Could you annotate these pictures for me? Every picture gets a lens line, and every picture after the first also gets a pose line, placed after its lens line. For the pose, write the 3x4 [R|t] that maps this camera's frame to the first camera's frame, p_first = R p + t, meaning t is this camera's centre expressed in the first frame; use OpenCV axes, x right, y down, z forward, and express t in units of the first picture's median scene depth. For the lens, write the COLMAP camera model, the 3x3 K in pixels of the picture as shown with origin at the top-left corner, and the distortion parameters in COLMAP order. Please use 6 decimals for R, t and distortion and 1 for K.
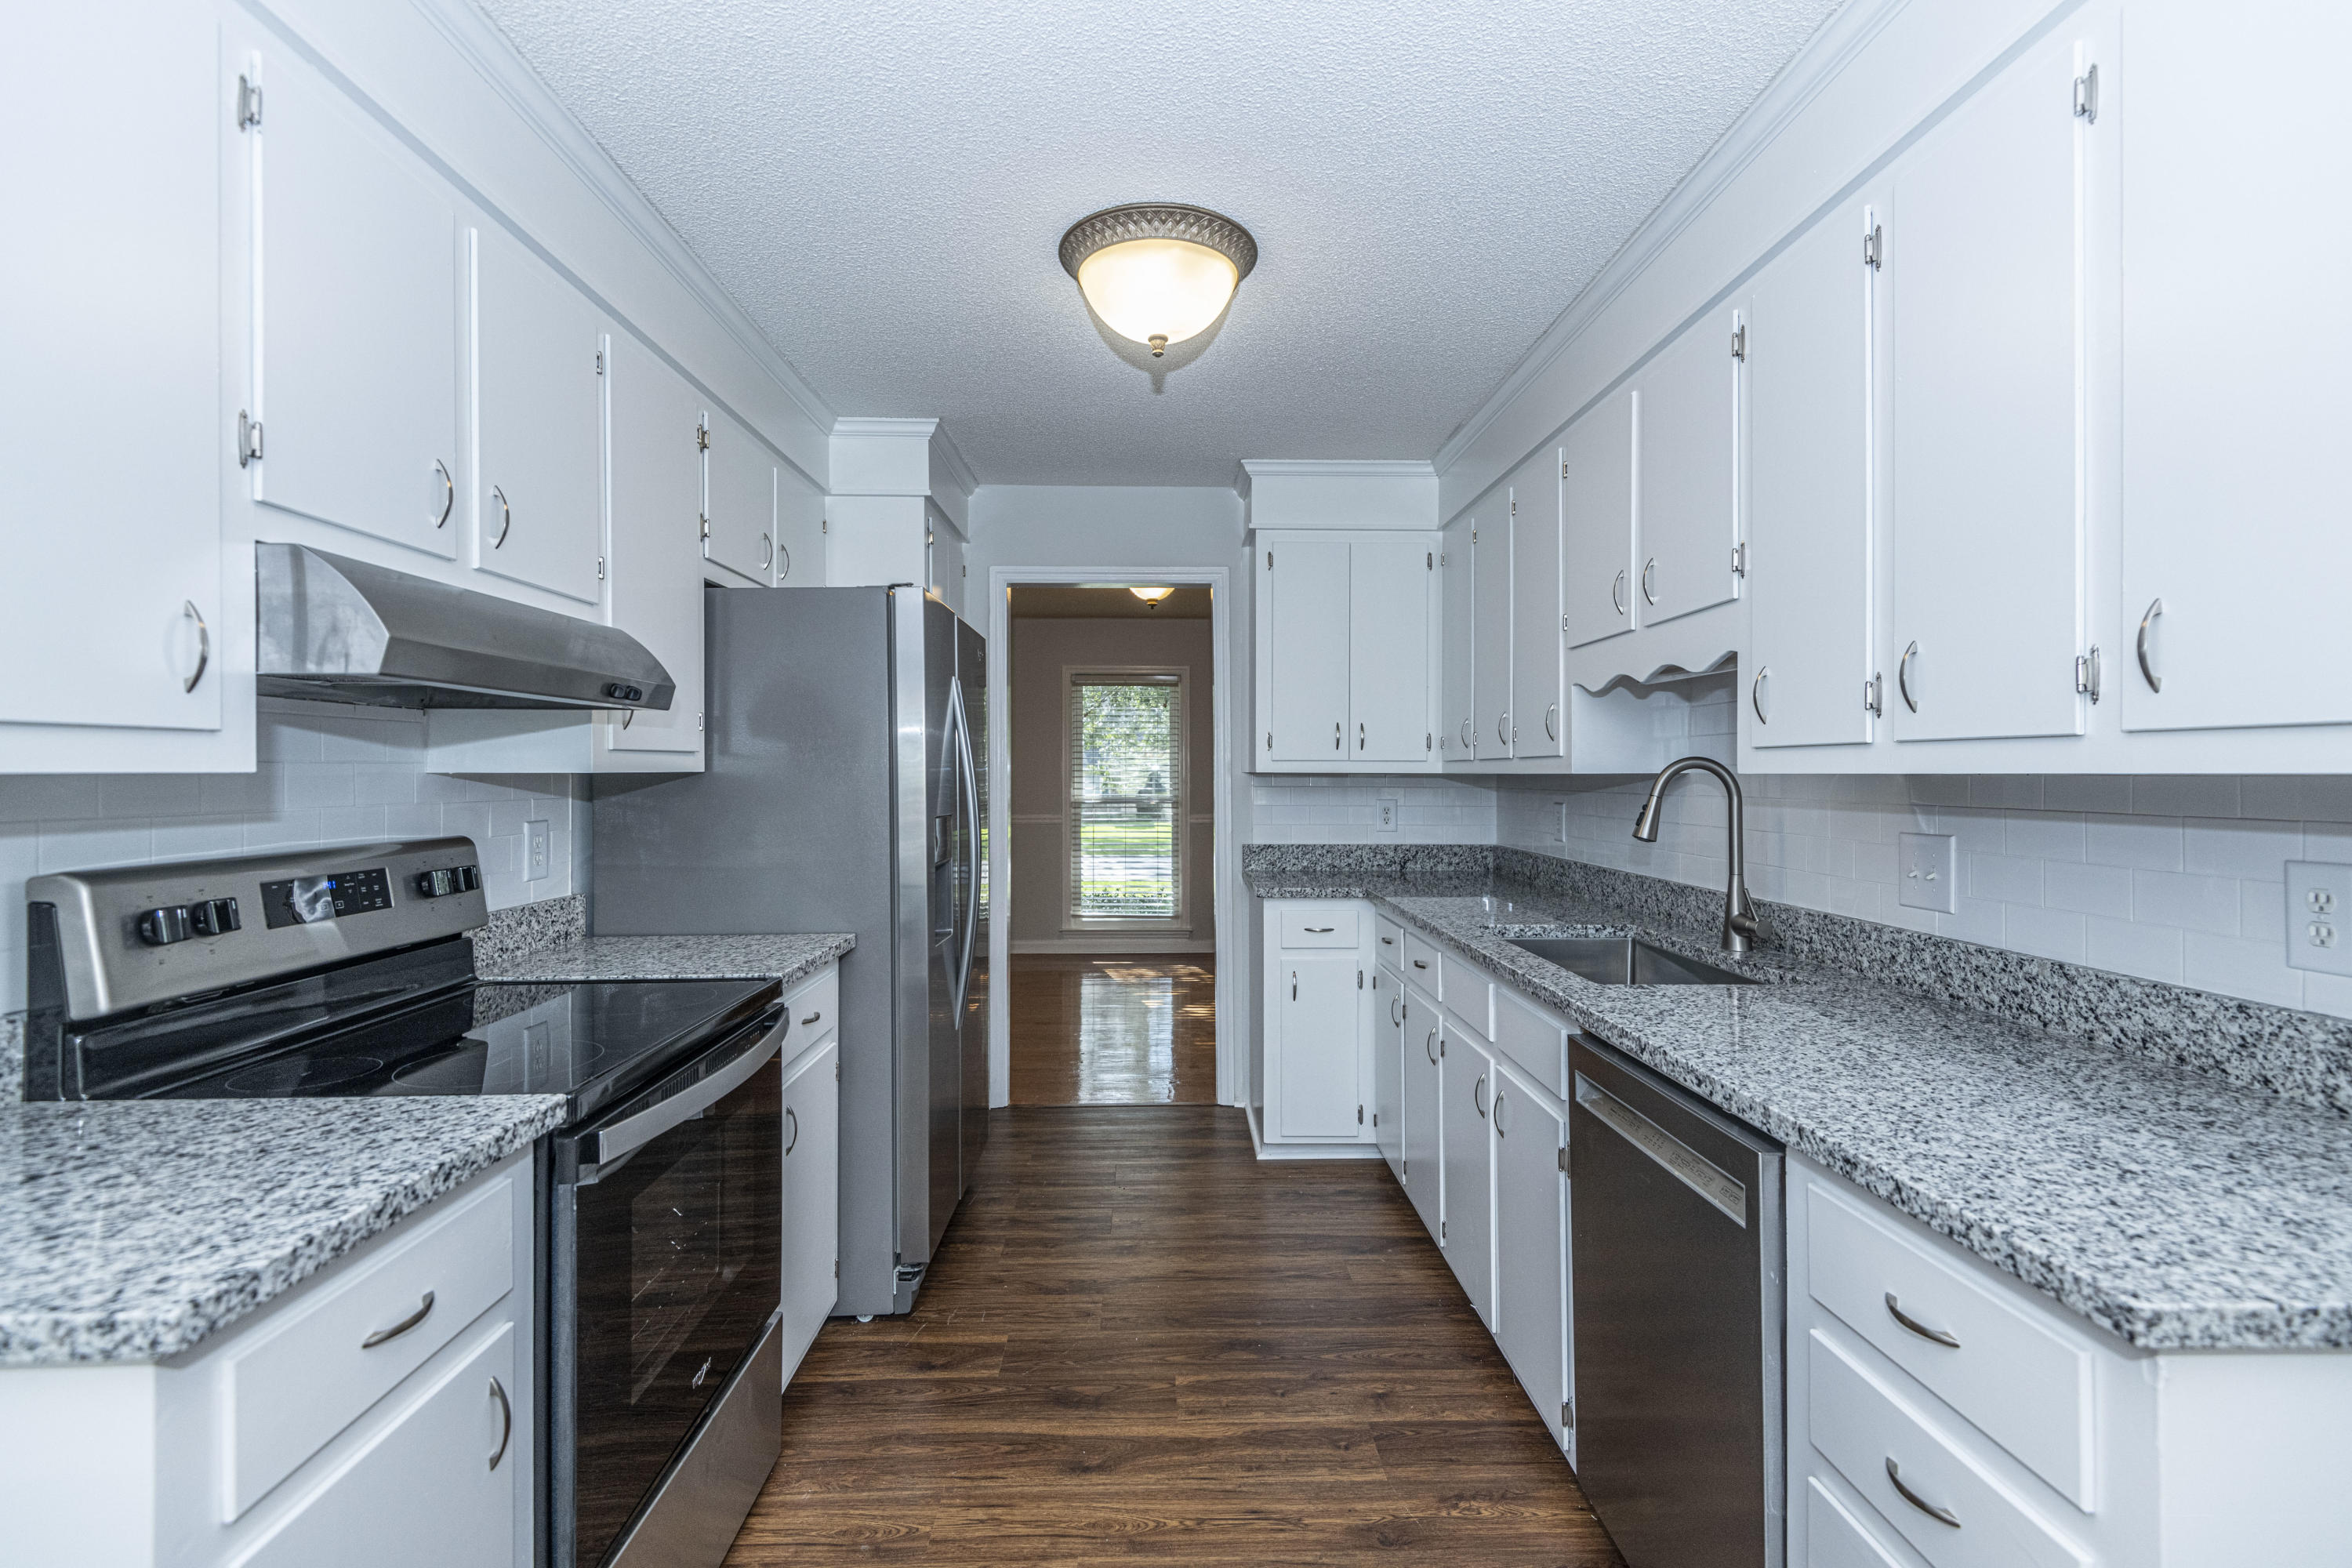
lens RADIAL K [[1109.8, 0, 1171.9], [0, 1109.8, 774.2], [0, 0, 1]] dist [0.053063, -0.032139]
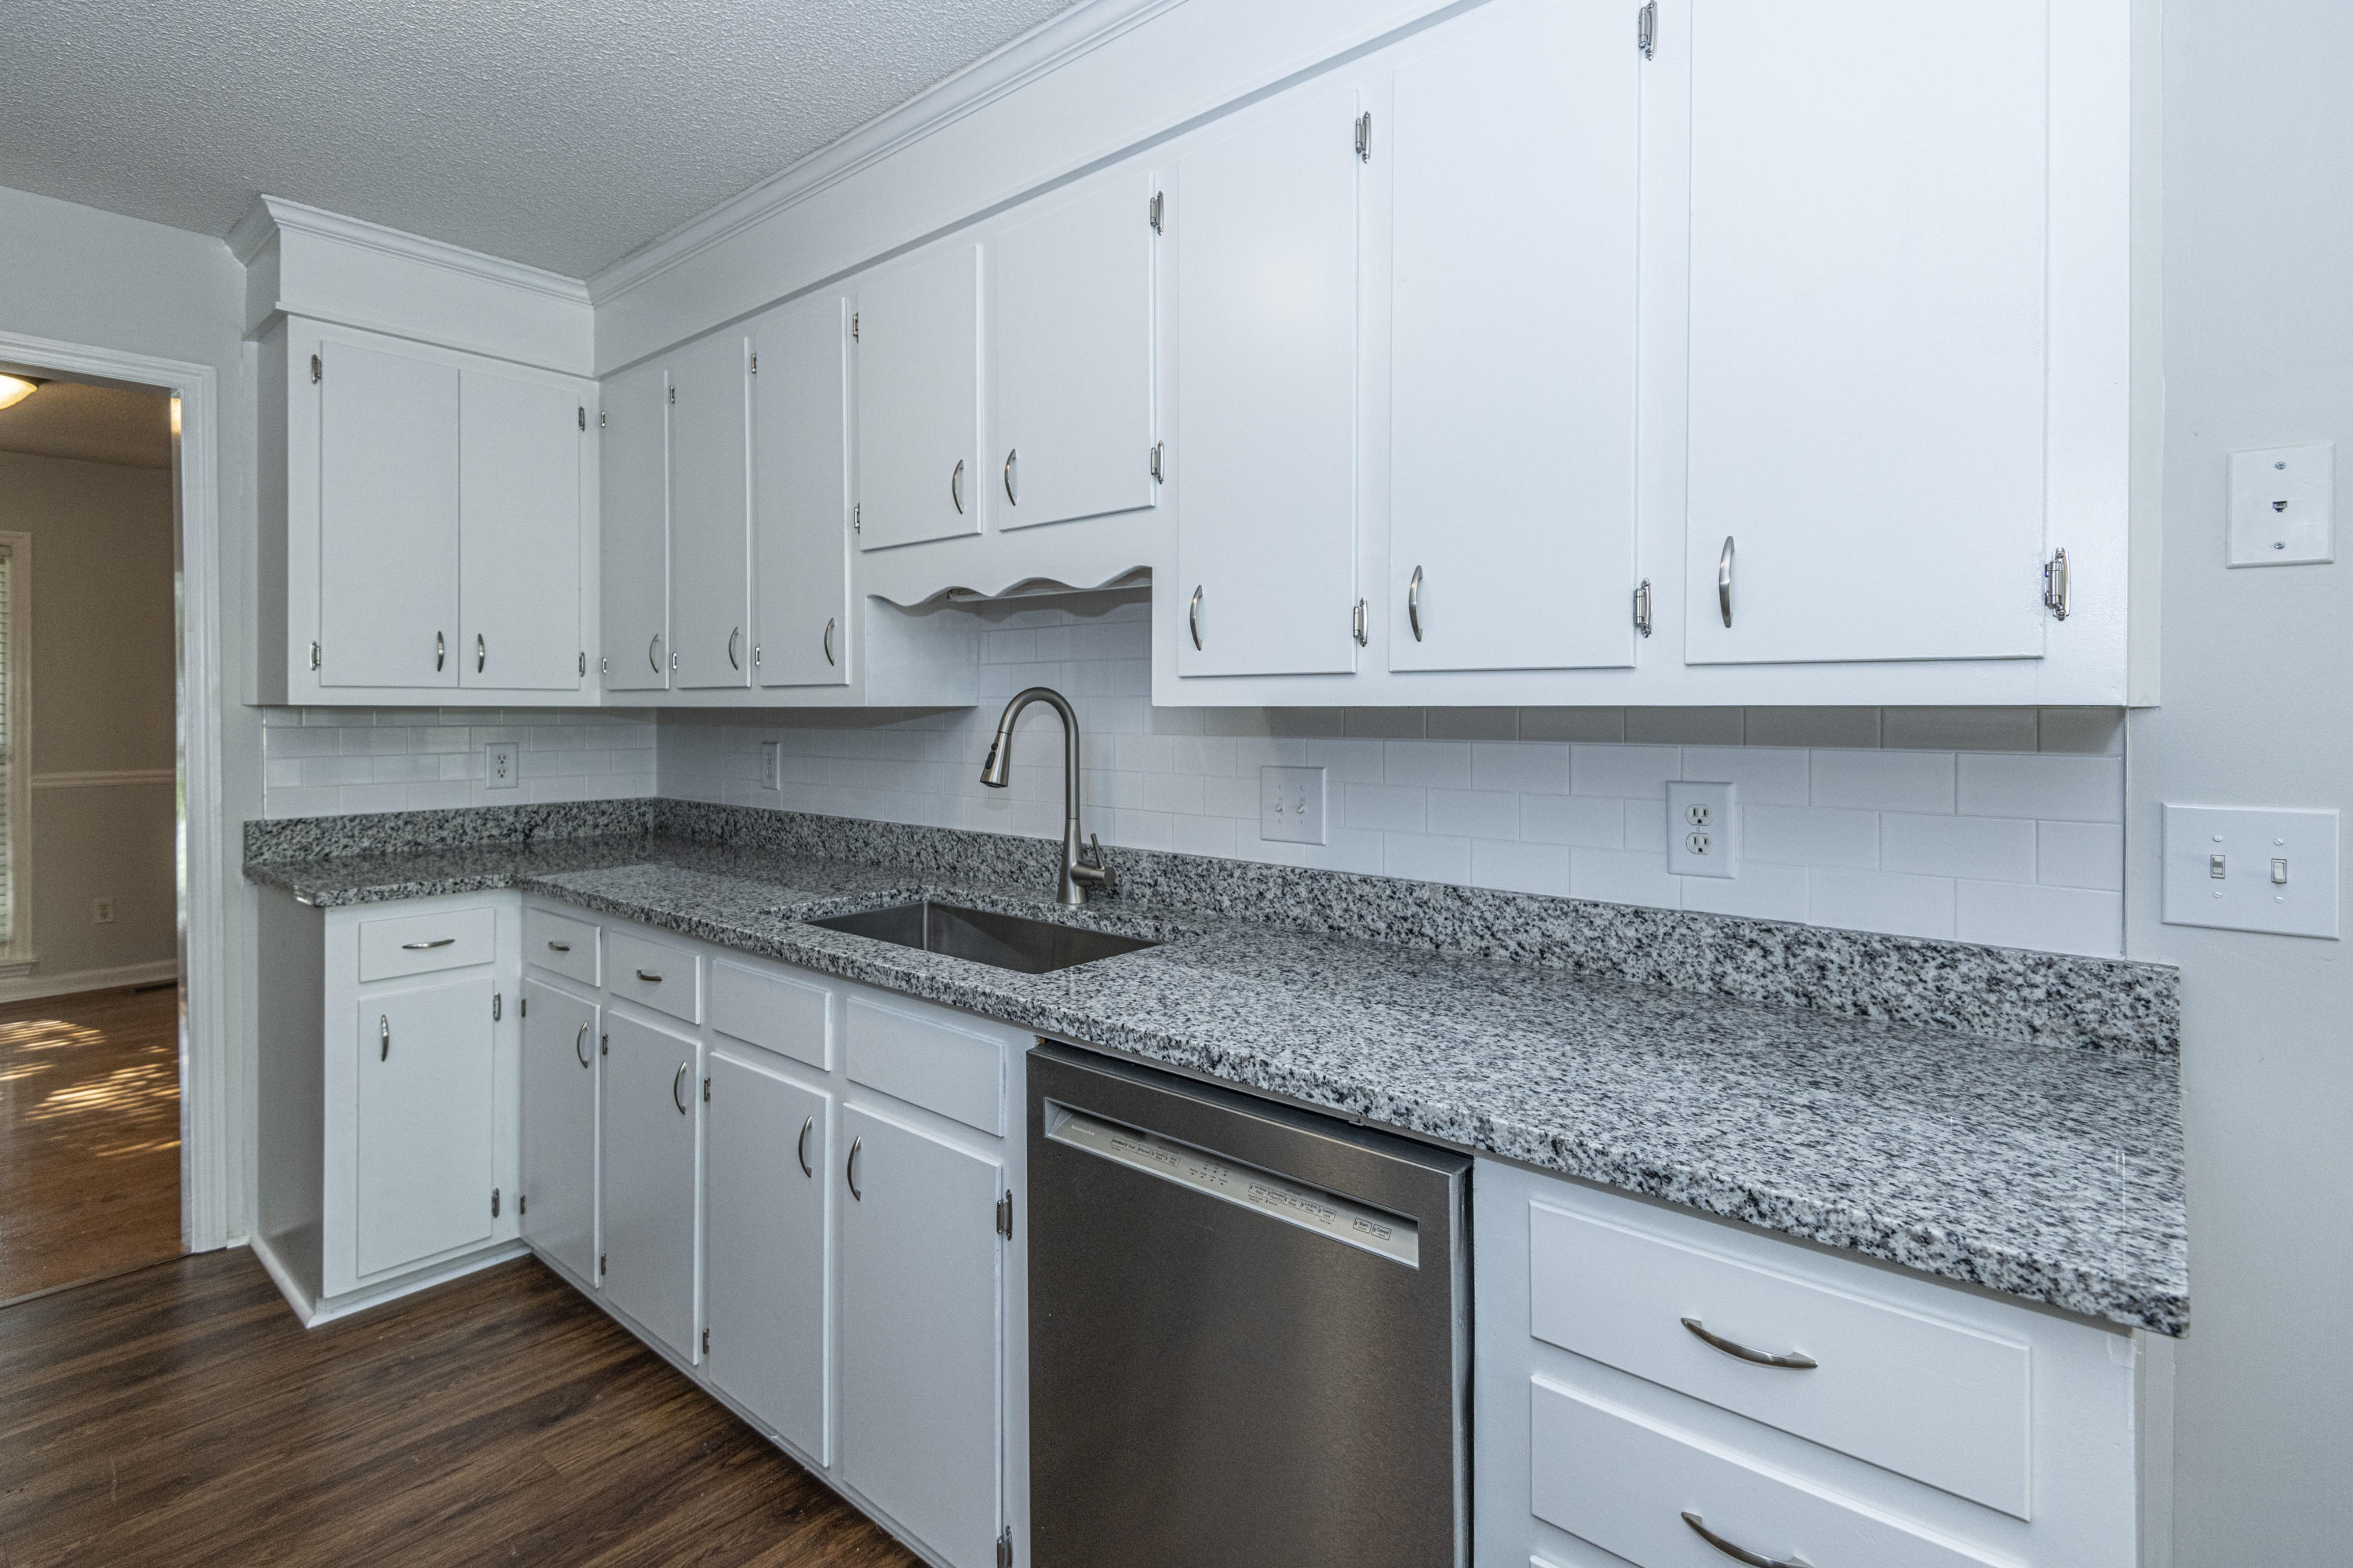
lens RADIAL K [[1137.1, 0, 1154.2], [0, 1137.1, 711.2], [0, 0, 1]] dist [0.041883, -0.028405]
pose [[0.670809, -0.002852, 0.741625, -0.179311], [0.000983, 0.999995, 0.002956, 0.000970], [-0.741629, -0.001253, 0.670809, 0.474564]]
